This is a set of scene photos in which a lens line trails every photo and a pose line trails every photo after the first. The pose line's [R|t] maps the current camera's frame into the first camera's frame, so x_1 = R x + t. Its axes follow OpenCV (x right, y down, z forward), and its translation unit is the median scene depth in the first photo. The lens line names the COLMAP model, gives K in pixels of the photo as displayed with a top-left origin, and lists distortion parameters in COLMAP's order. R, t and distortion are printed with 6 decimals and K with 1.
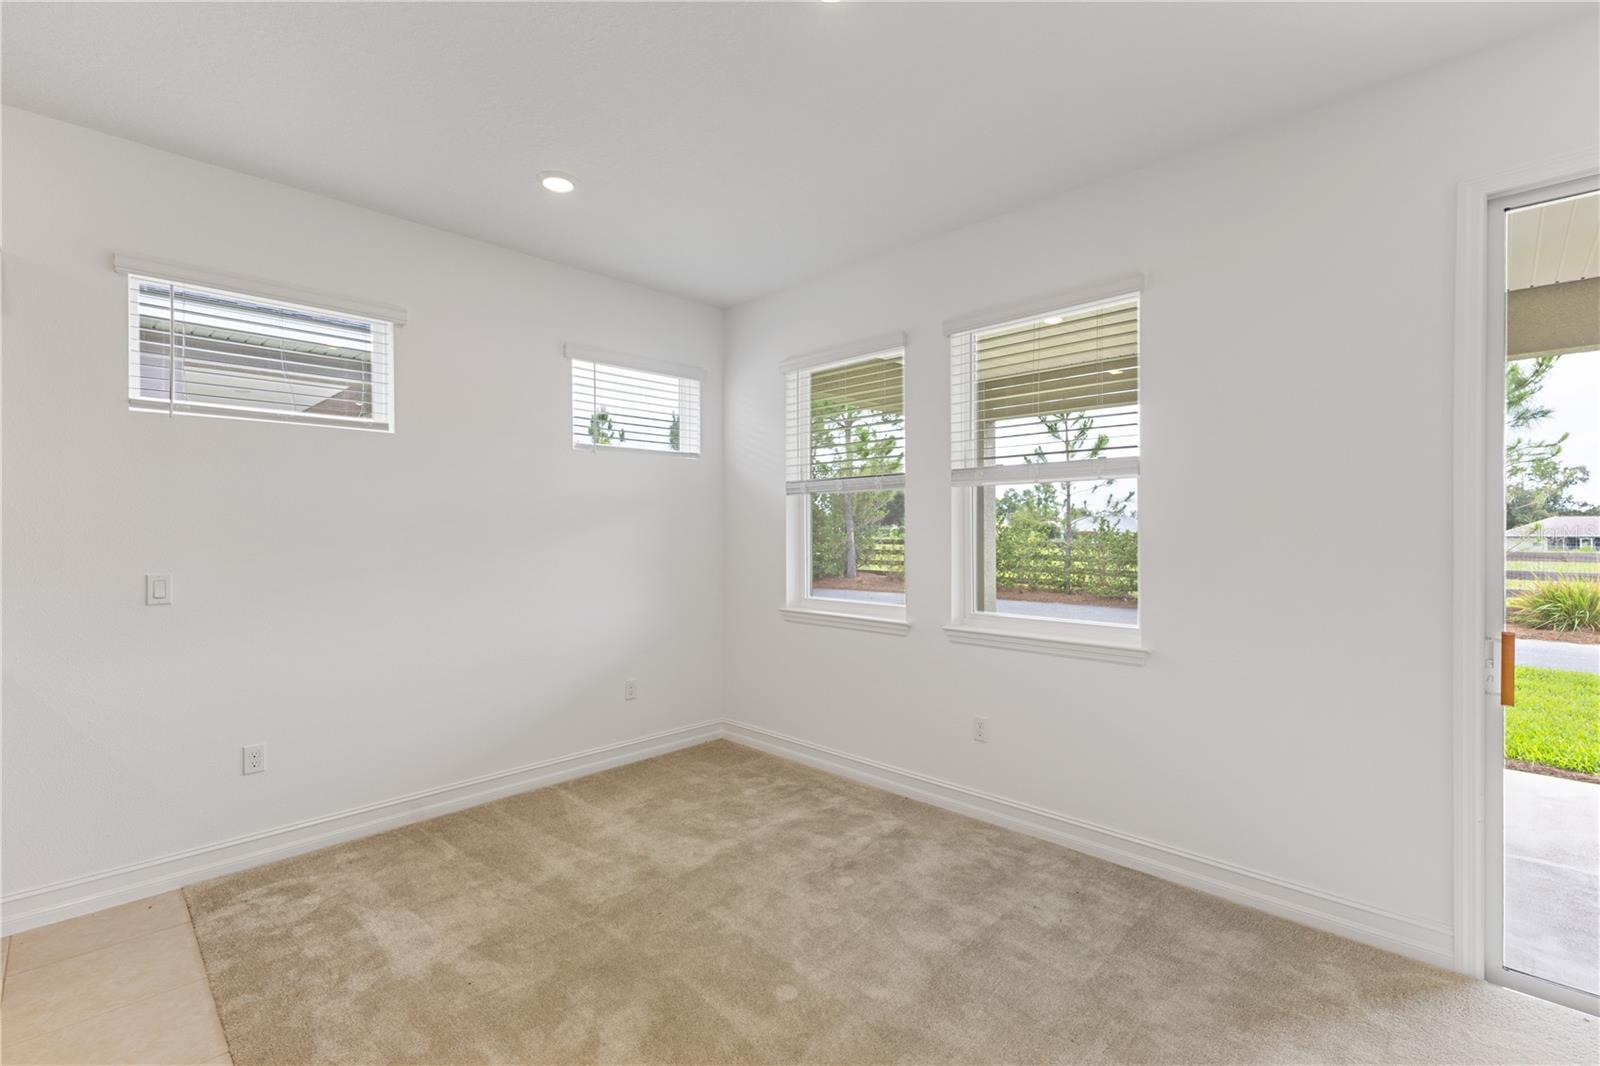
lens RADIAL K [[700.2, 0, 797.8], [0, 700.2, 535.1], [0, 0, 1]] dist [0.015183, -0.002425]
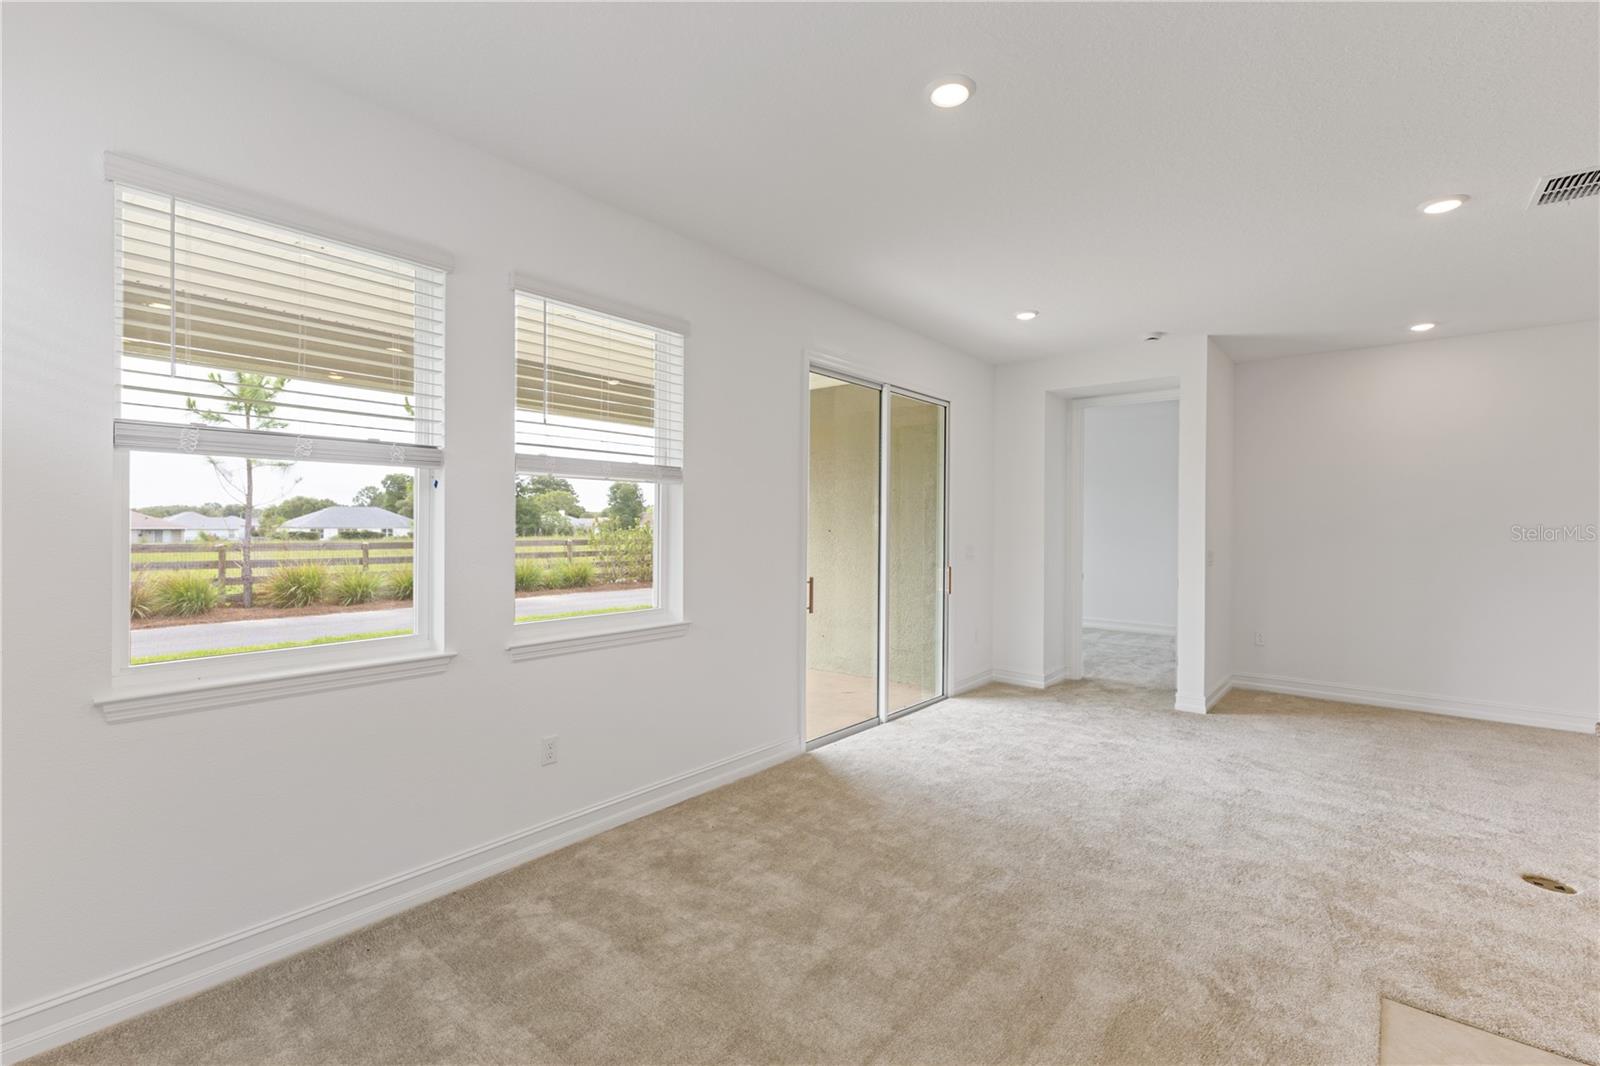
lens RADIAL K [[700.2, 0, 802.5], [0, 700.2, 526.0], [0, 0, 1]] dist [0.015183, -0.002425]
pose [[-0.083168, 0.001624, 0.996534, -0.519015], [0.001669, 0.999997, -0.001491, -0.004239], [-0.996534, 0.001540, -0.083170, 0.600525]]
